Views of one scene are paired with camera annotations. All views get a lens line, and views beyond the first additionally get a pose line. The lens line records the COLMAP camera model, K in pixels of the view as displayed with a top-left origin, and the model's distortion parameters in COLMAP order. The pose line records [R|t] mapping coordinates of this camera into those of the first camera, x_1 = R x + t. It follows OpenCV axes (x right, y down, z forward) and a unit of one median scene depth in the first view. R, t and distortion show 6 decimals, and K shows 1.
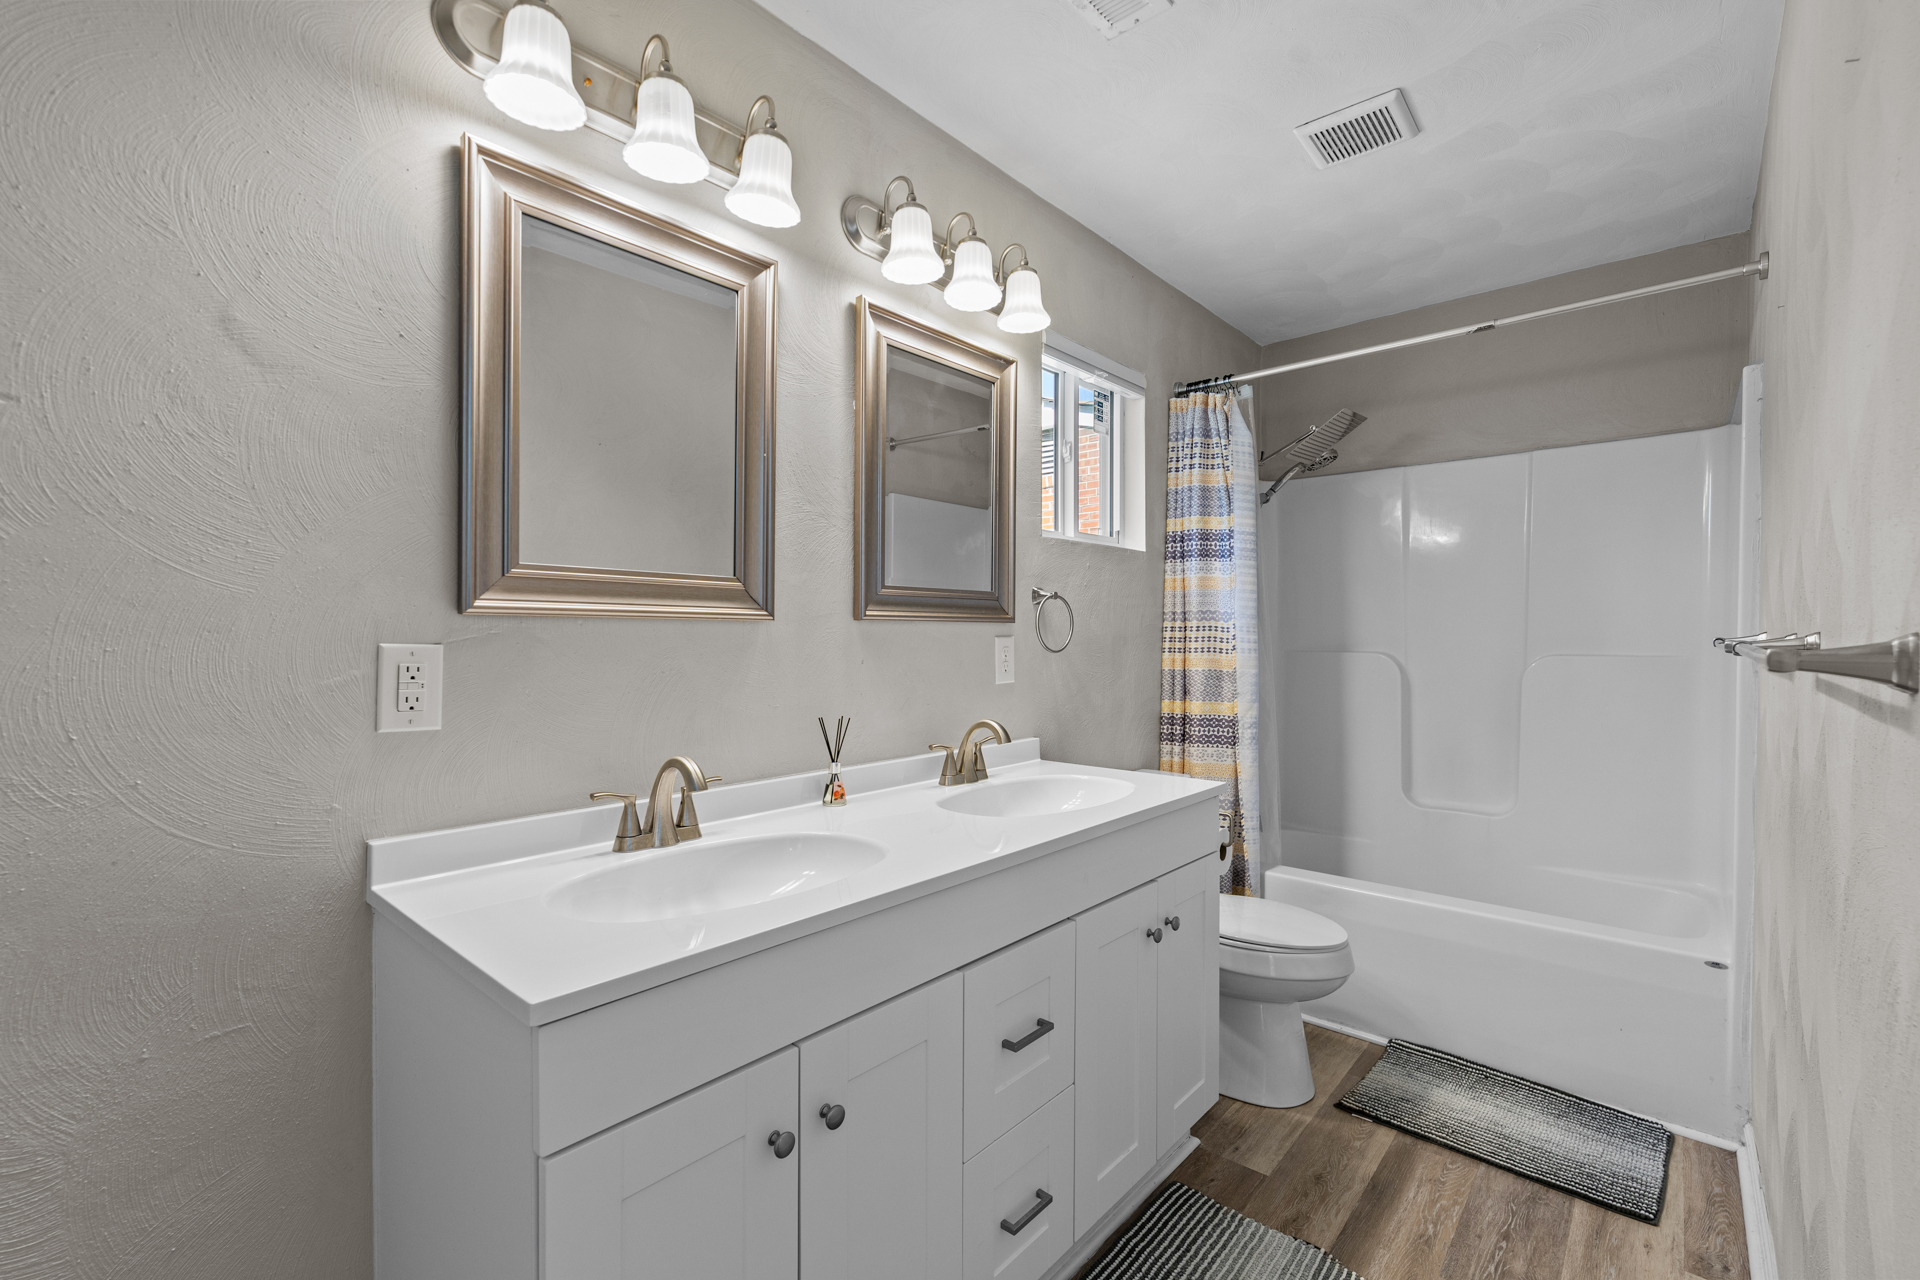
lens RADIAL K [[833.1, 0, 961.7], [0, 833.1, 634.4], [0, 0, 1]] dist [0.001506, 0.000056]
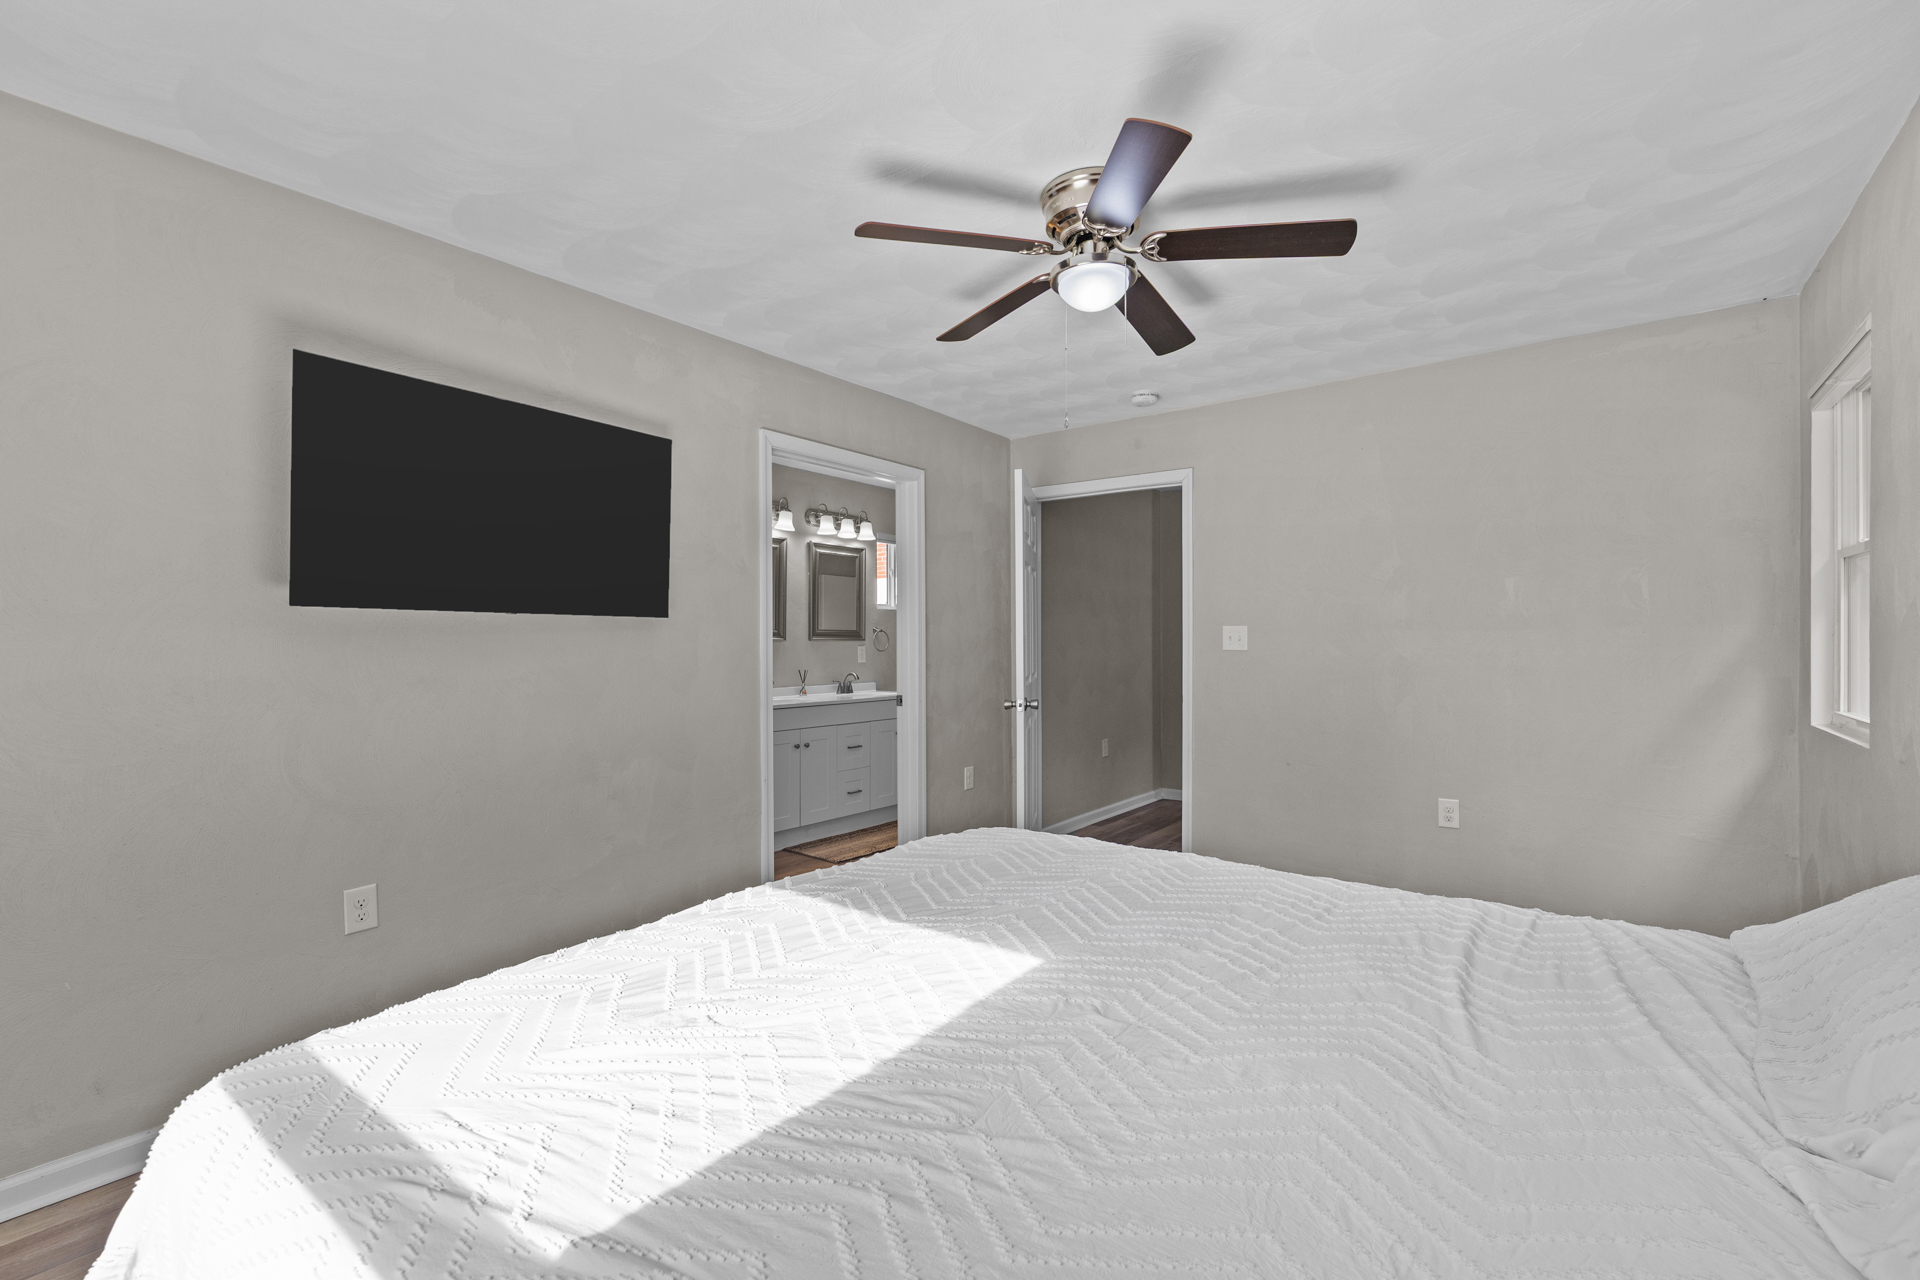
lens RADIAL K [[833.1, 0, 956.1], [0, 833.1, 645.5], [0, 0, 1]] dist [0.001506, 0.000056]
pose [[0.997703, -0.001669, 0.067717, 0.206303], [0.001770, 0.999997, -0.001434, 0.007994], [-0.067714, 0.001550, 0.997704, -2.112794]]
